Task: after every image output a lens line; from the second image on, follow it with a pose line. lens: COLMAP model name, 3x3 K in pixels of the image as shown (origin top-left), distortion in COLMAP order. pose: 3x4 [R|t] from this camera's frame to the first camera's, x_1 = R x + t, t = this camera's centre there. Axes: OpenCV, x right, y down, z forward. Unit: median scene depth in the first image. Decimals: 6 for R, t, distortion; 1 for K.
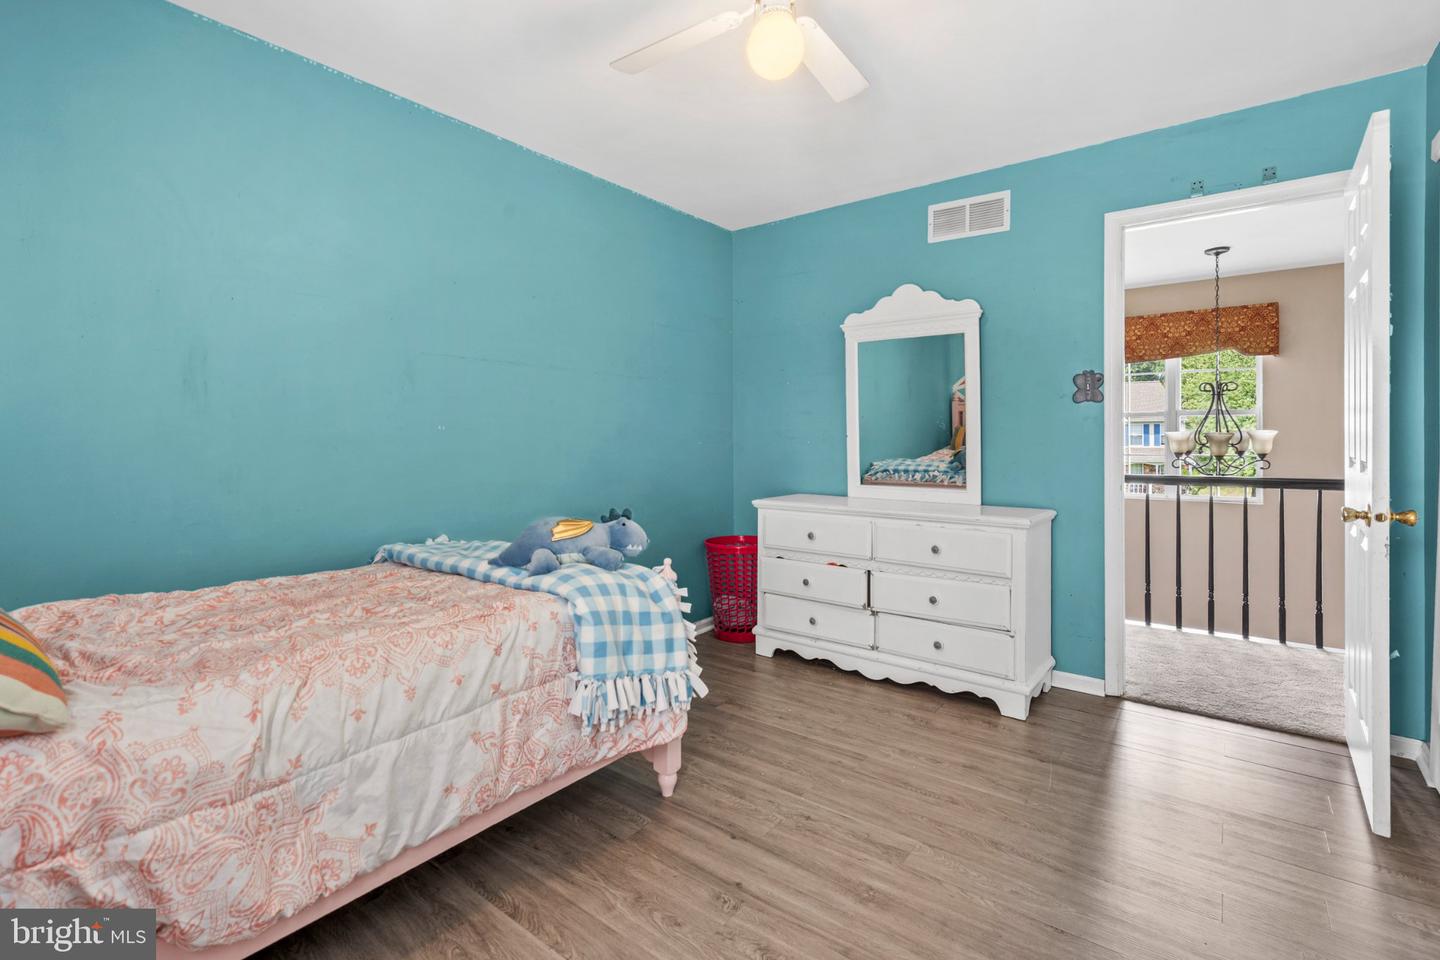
lens RADIAL K [[655.6, 0, 727.2], [0, 655.6, 442.3], [0, 0, 1]] dist [-0.008538, 0.002533]
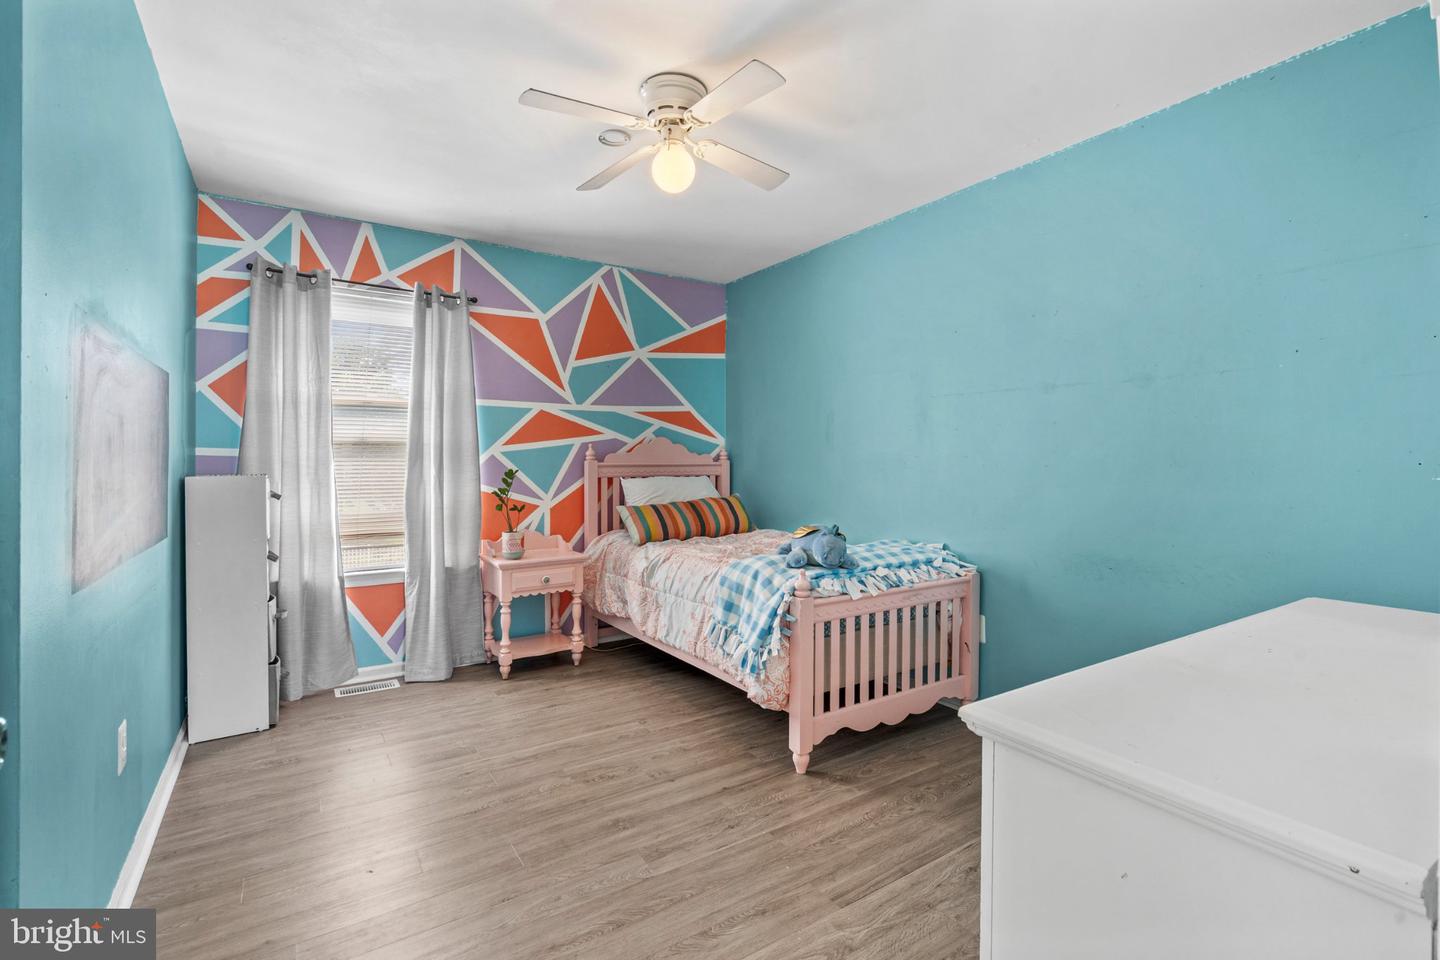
lens RADIAL K [[655.6, 0, 719.3], [0, 655.6, 467.1], [0, 0, 1]] dist [-0.008538, 0.002533]
pose [[-0.321237, 0.014163, -0.946893, 1.282856], [-0.006696, 0.999829, 0.017227, -0.026443], [0.946975, 0.011874, -0.321087, 1.505324]]
